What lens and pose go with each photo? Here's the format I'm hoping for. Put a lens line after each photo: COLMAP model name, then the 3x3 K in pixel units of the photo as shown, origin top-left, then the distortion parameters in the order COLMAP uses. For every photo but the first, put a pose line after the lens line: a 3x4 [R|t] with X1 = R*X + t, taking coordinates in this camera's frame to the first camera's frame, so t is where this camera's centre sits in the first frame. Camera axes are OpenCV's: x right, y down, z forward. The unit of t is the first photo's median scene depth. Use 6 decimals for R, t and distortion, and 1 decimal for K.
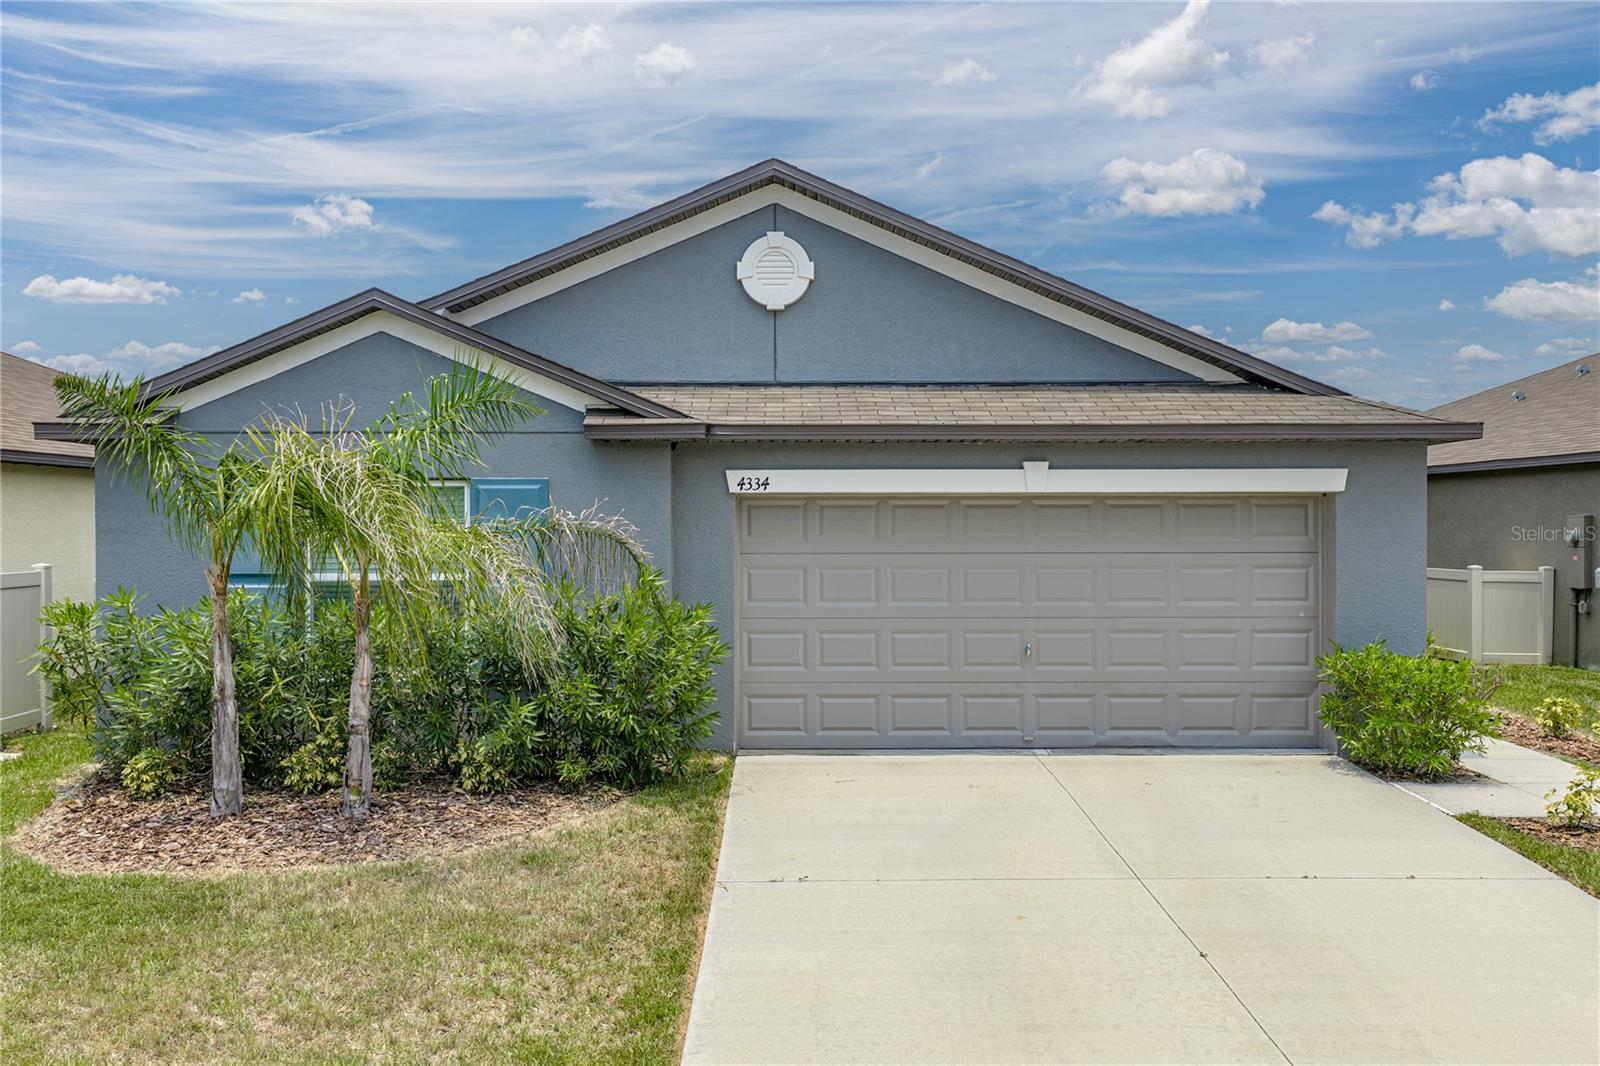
lens RADIAL K [[1317.3, 0, 806.6], [0, 1317.3, 508.4], [0, 0, 1]] dist [0.011250, -0.004374]
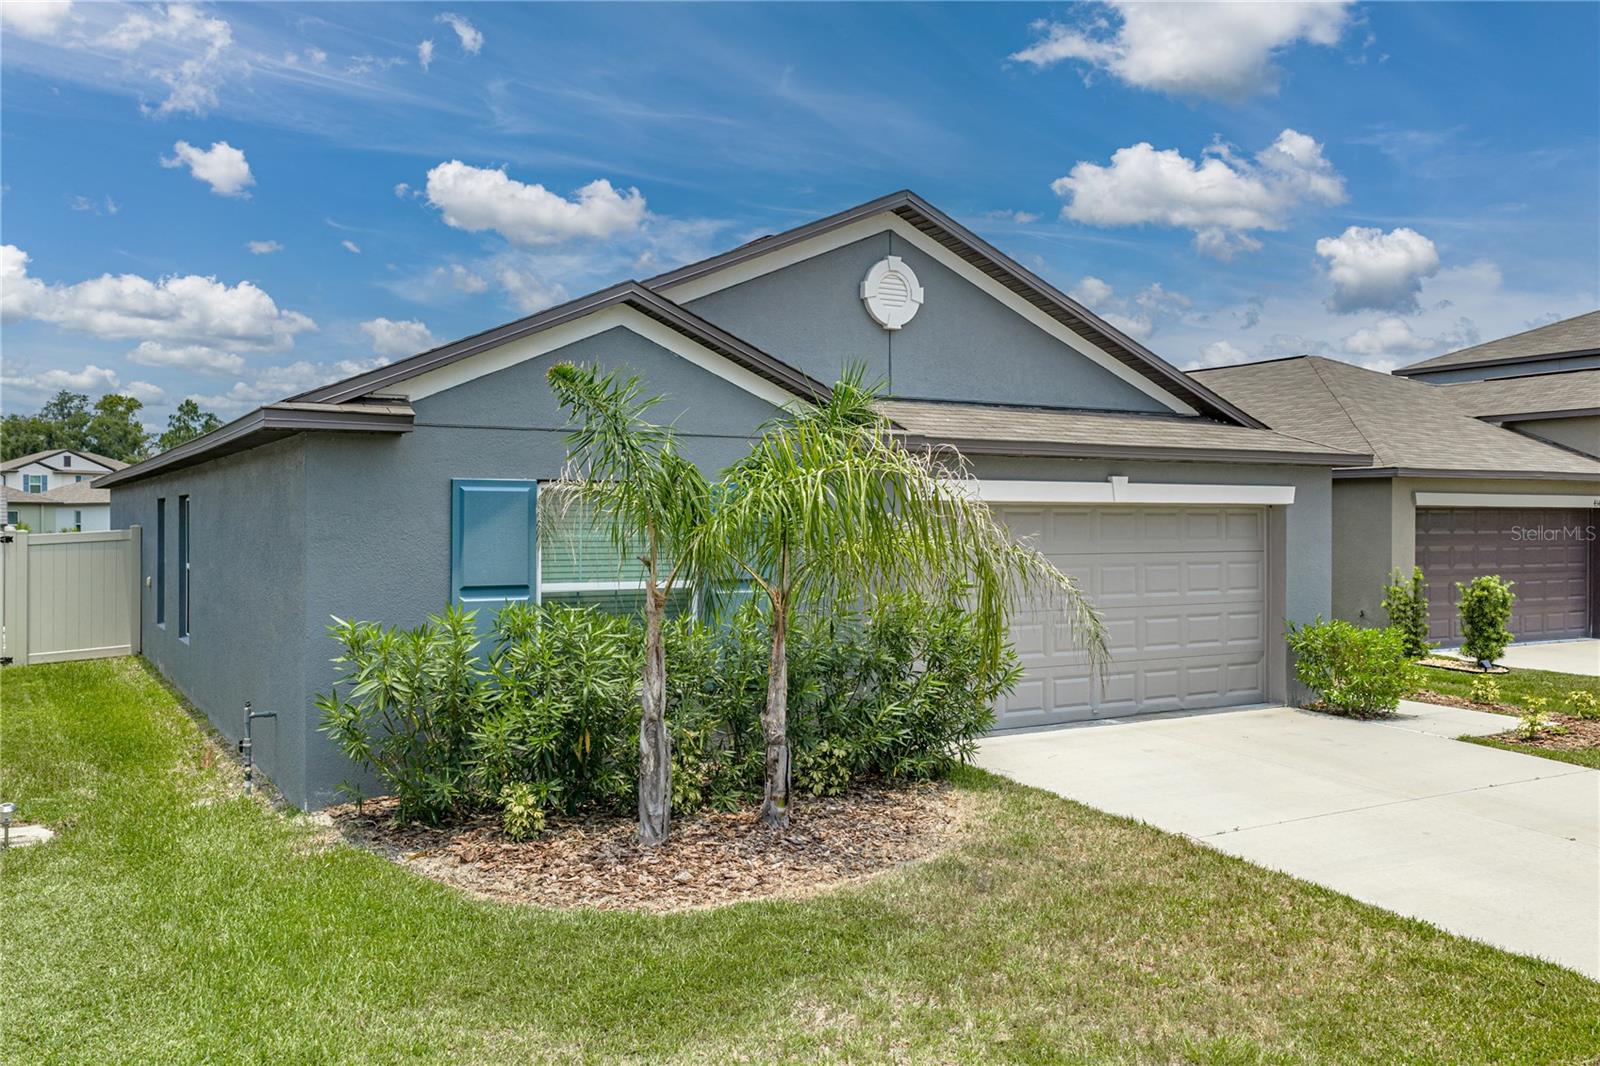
lens RADIAL K [[1317.3, 0, 806.6], [0, 1317.3, 508.4], [0, 0, 1]] dist [0.011250, -0.004374]
pose [[0.863891, 0.007146, 0.503628, -0.676743], [-0.005998, 0.999974, -0.003901, -0.000362], [-0.503643, 0.000349, 0.863912, 0.119529]]
